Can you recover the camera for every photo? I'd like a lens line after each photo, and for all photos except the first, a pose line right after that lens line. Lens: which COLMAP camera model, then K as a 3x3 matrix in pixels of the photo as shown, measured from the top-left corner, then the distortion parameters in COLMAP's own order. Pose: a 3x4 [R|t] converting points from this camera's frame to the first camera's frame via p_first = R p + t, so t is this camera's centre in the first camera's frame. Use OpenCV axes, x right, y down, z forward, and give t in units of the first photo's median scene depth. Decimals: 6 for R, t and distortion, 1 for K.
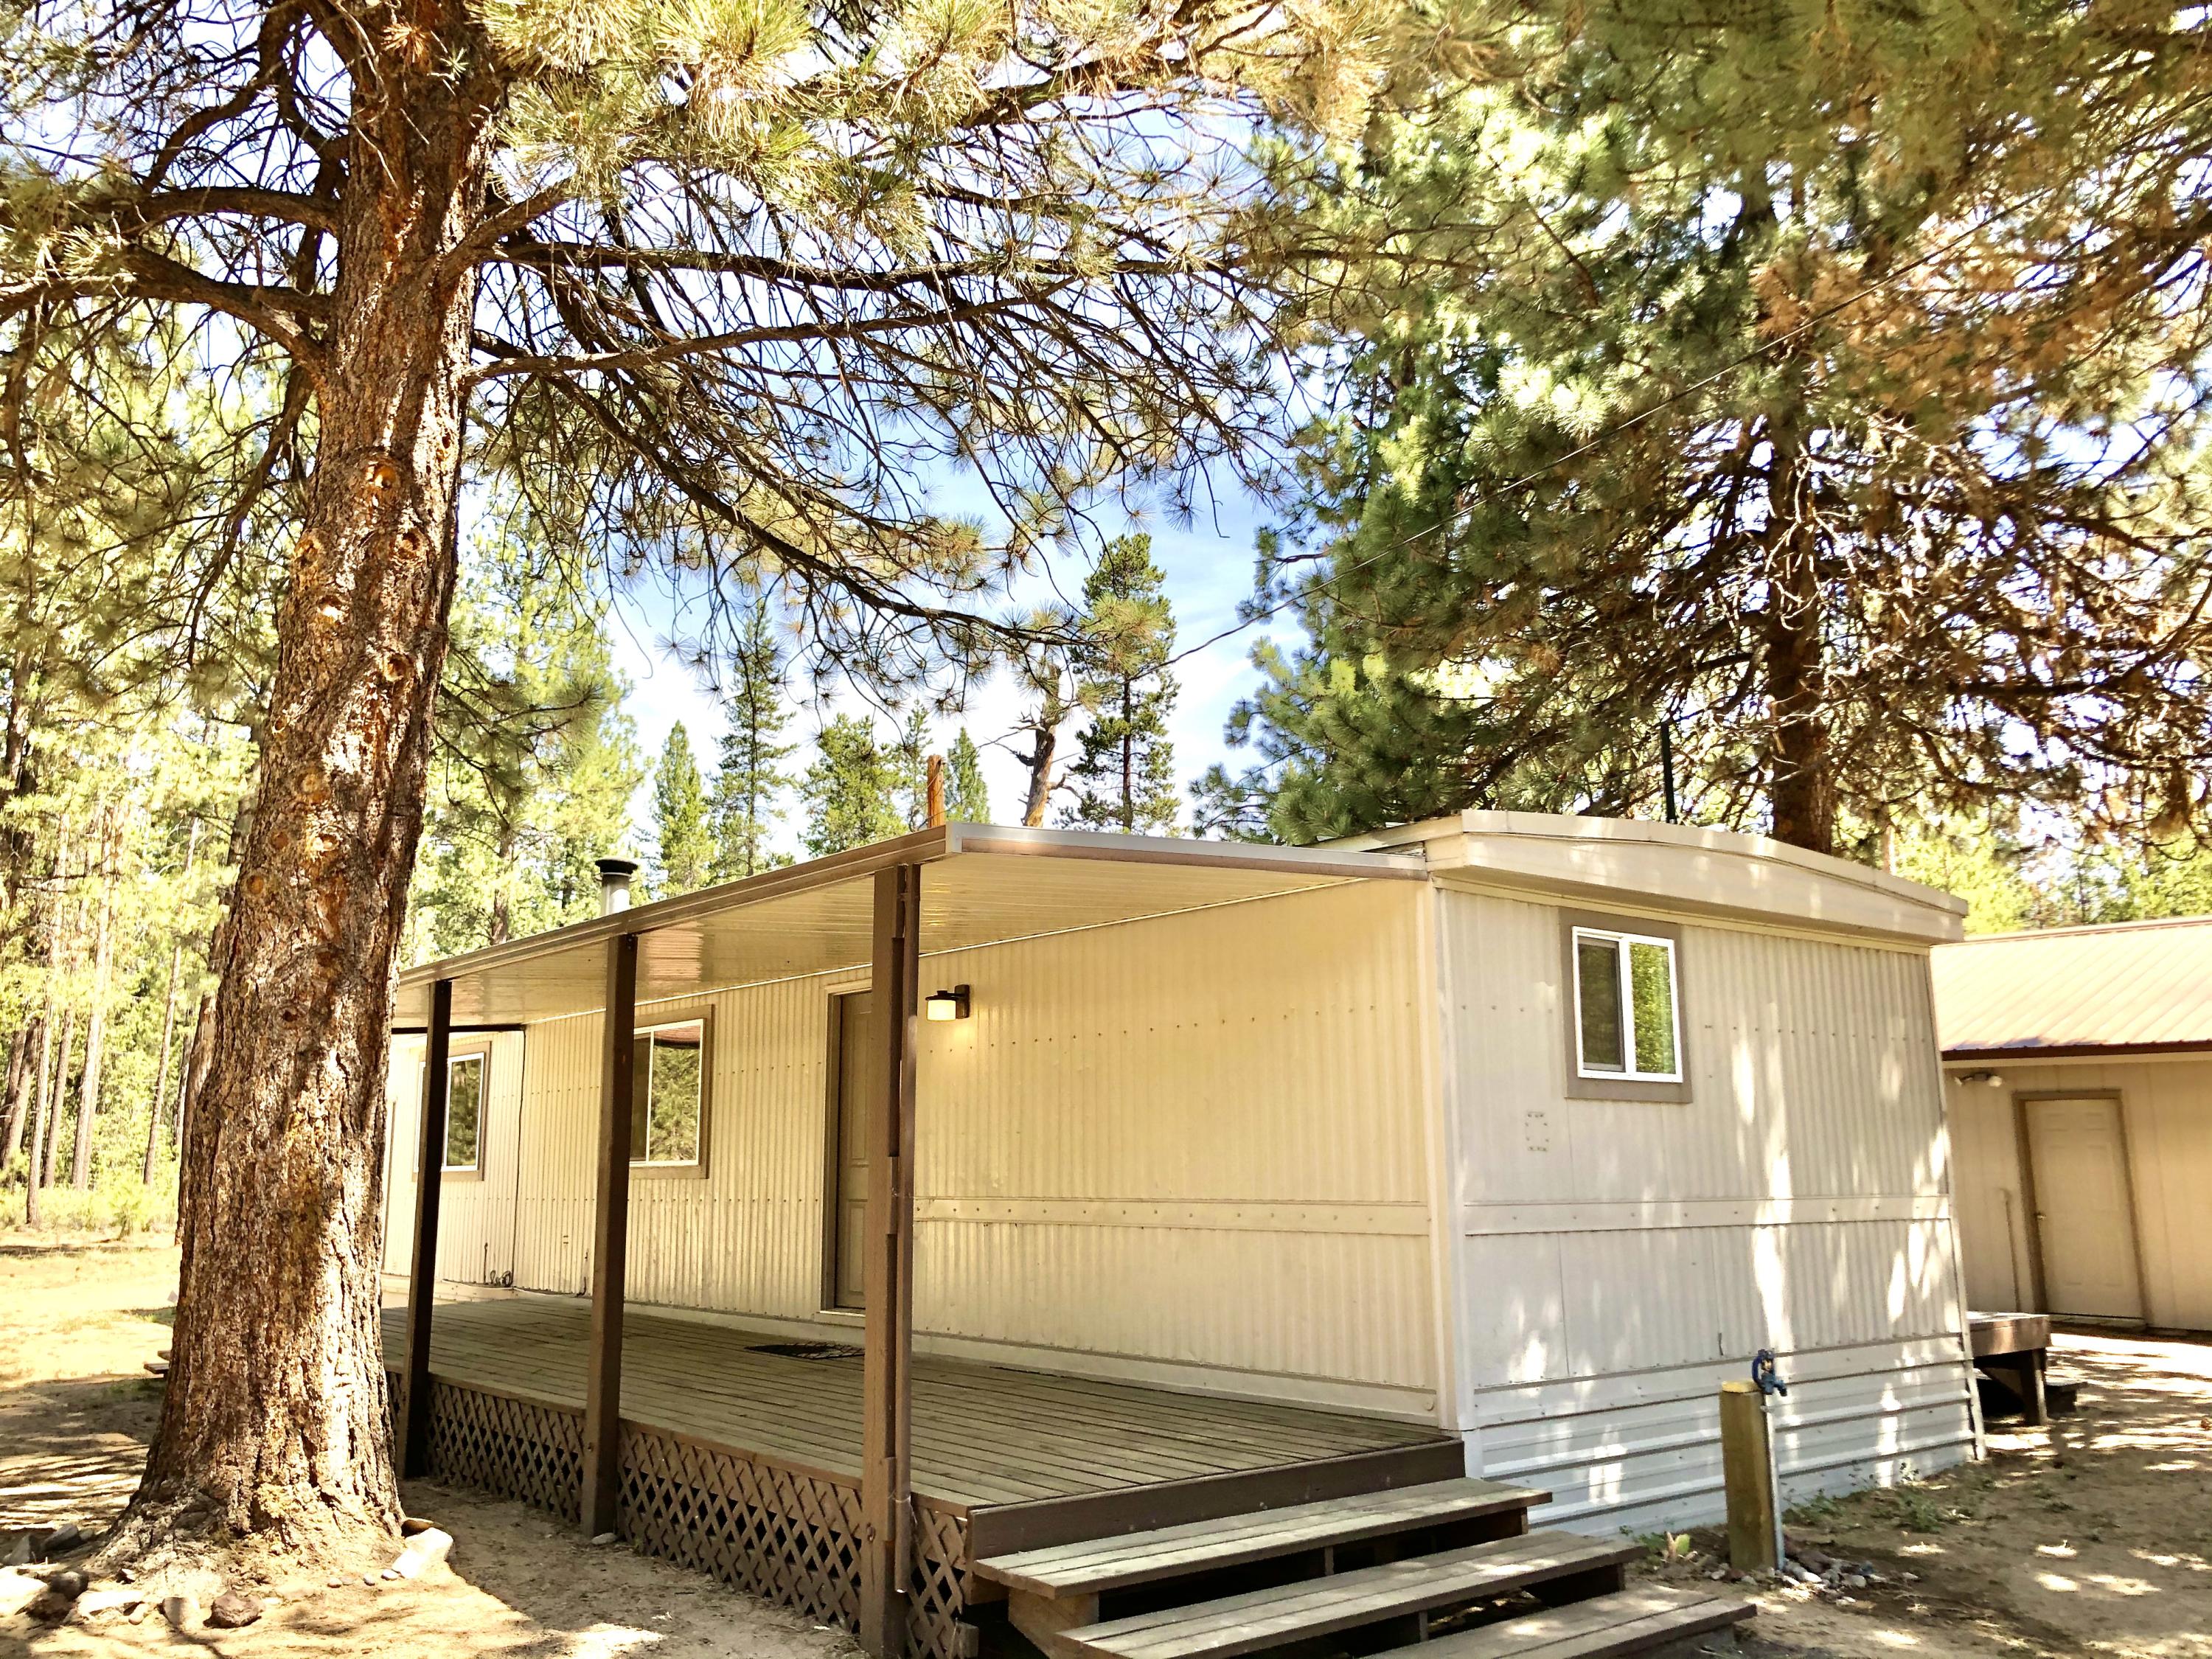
lens RADIAL K [[1775.5, 0, 1119.1], [0, 1775.5, 823.0], [0, 0, 1]] dist [-0.001919, 0.024992]
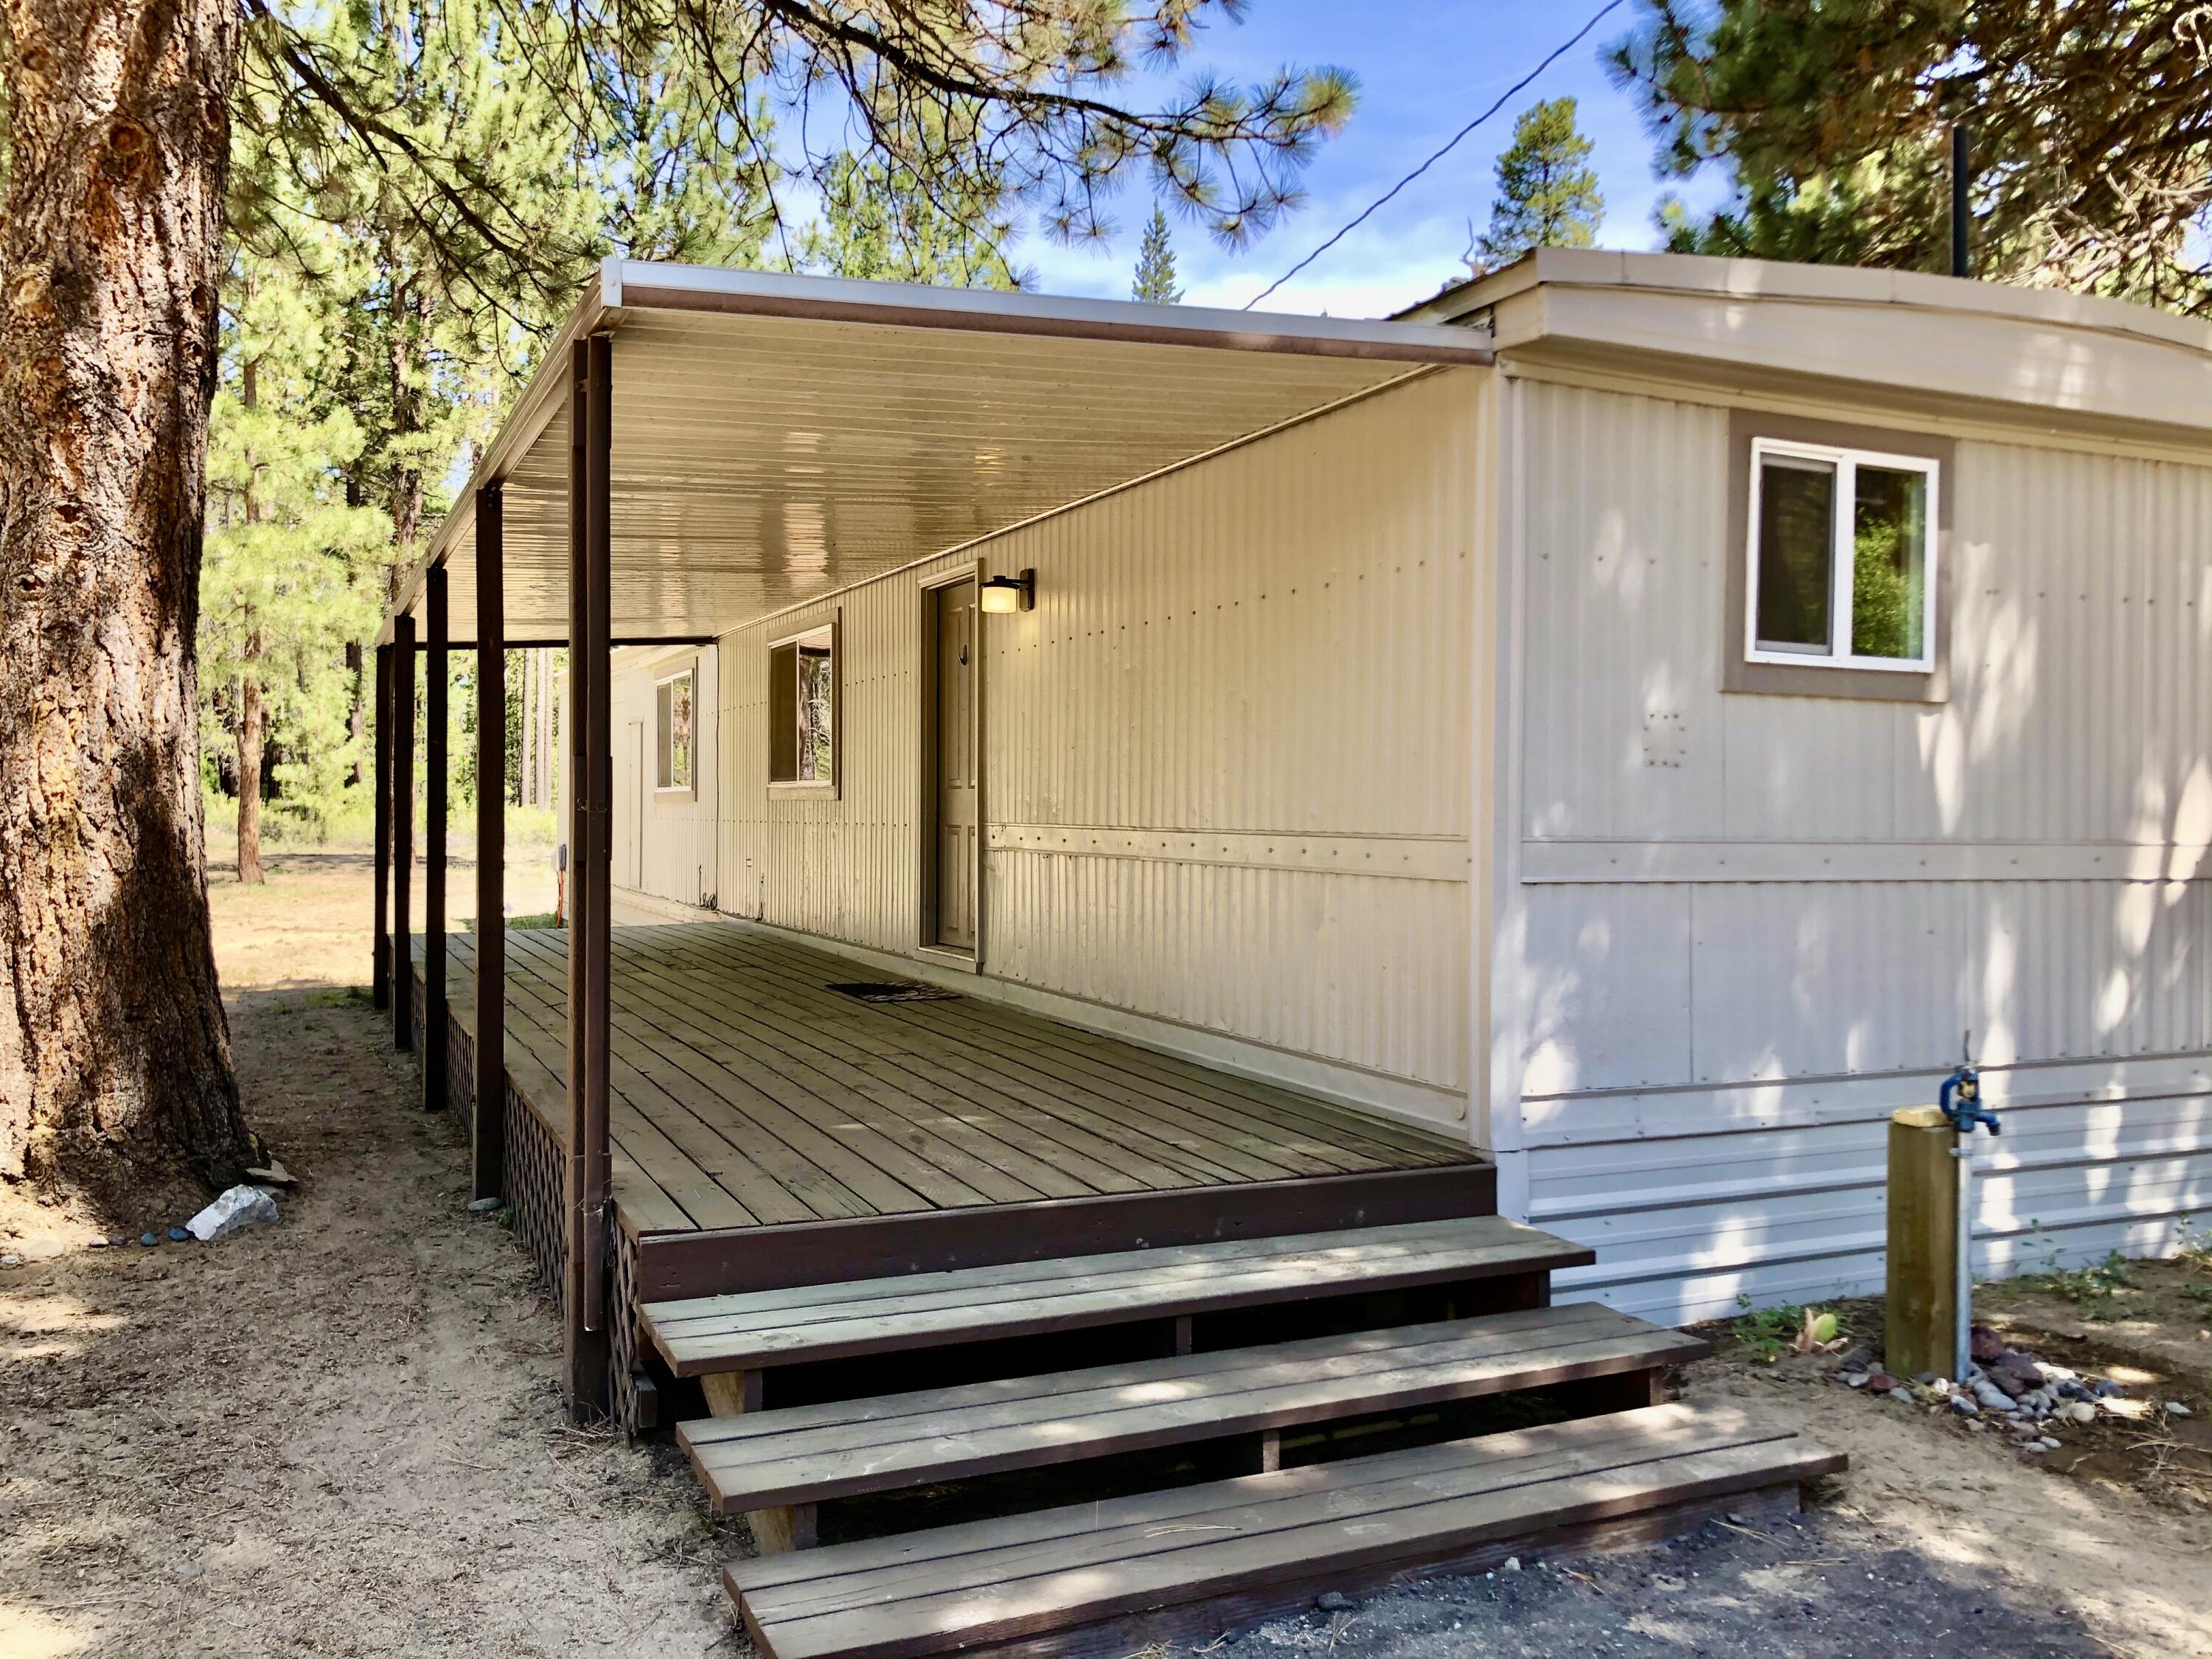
lens RADIAL K [[1775.5, 0, 1089.9], [0, 1775.5, 828.7], [0, 0, 1]] dist [-0.001919, 0.024992]
pose [[0.967131, 0.018606, -0.253595, 0.188399], [0.033501, 0.979302, 0.199612, 0.061111], [0.252060, -0.201547, 0.946491, 0.277944]]
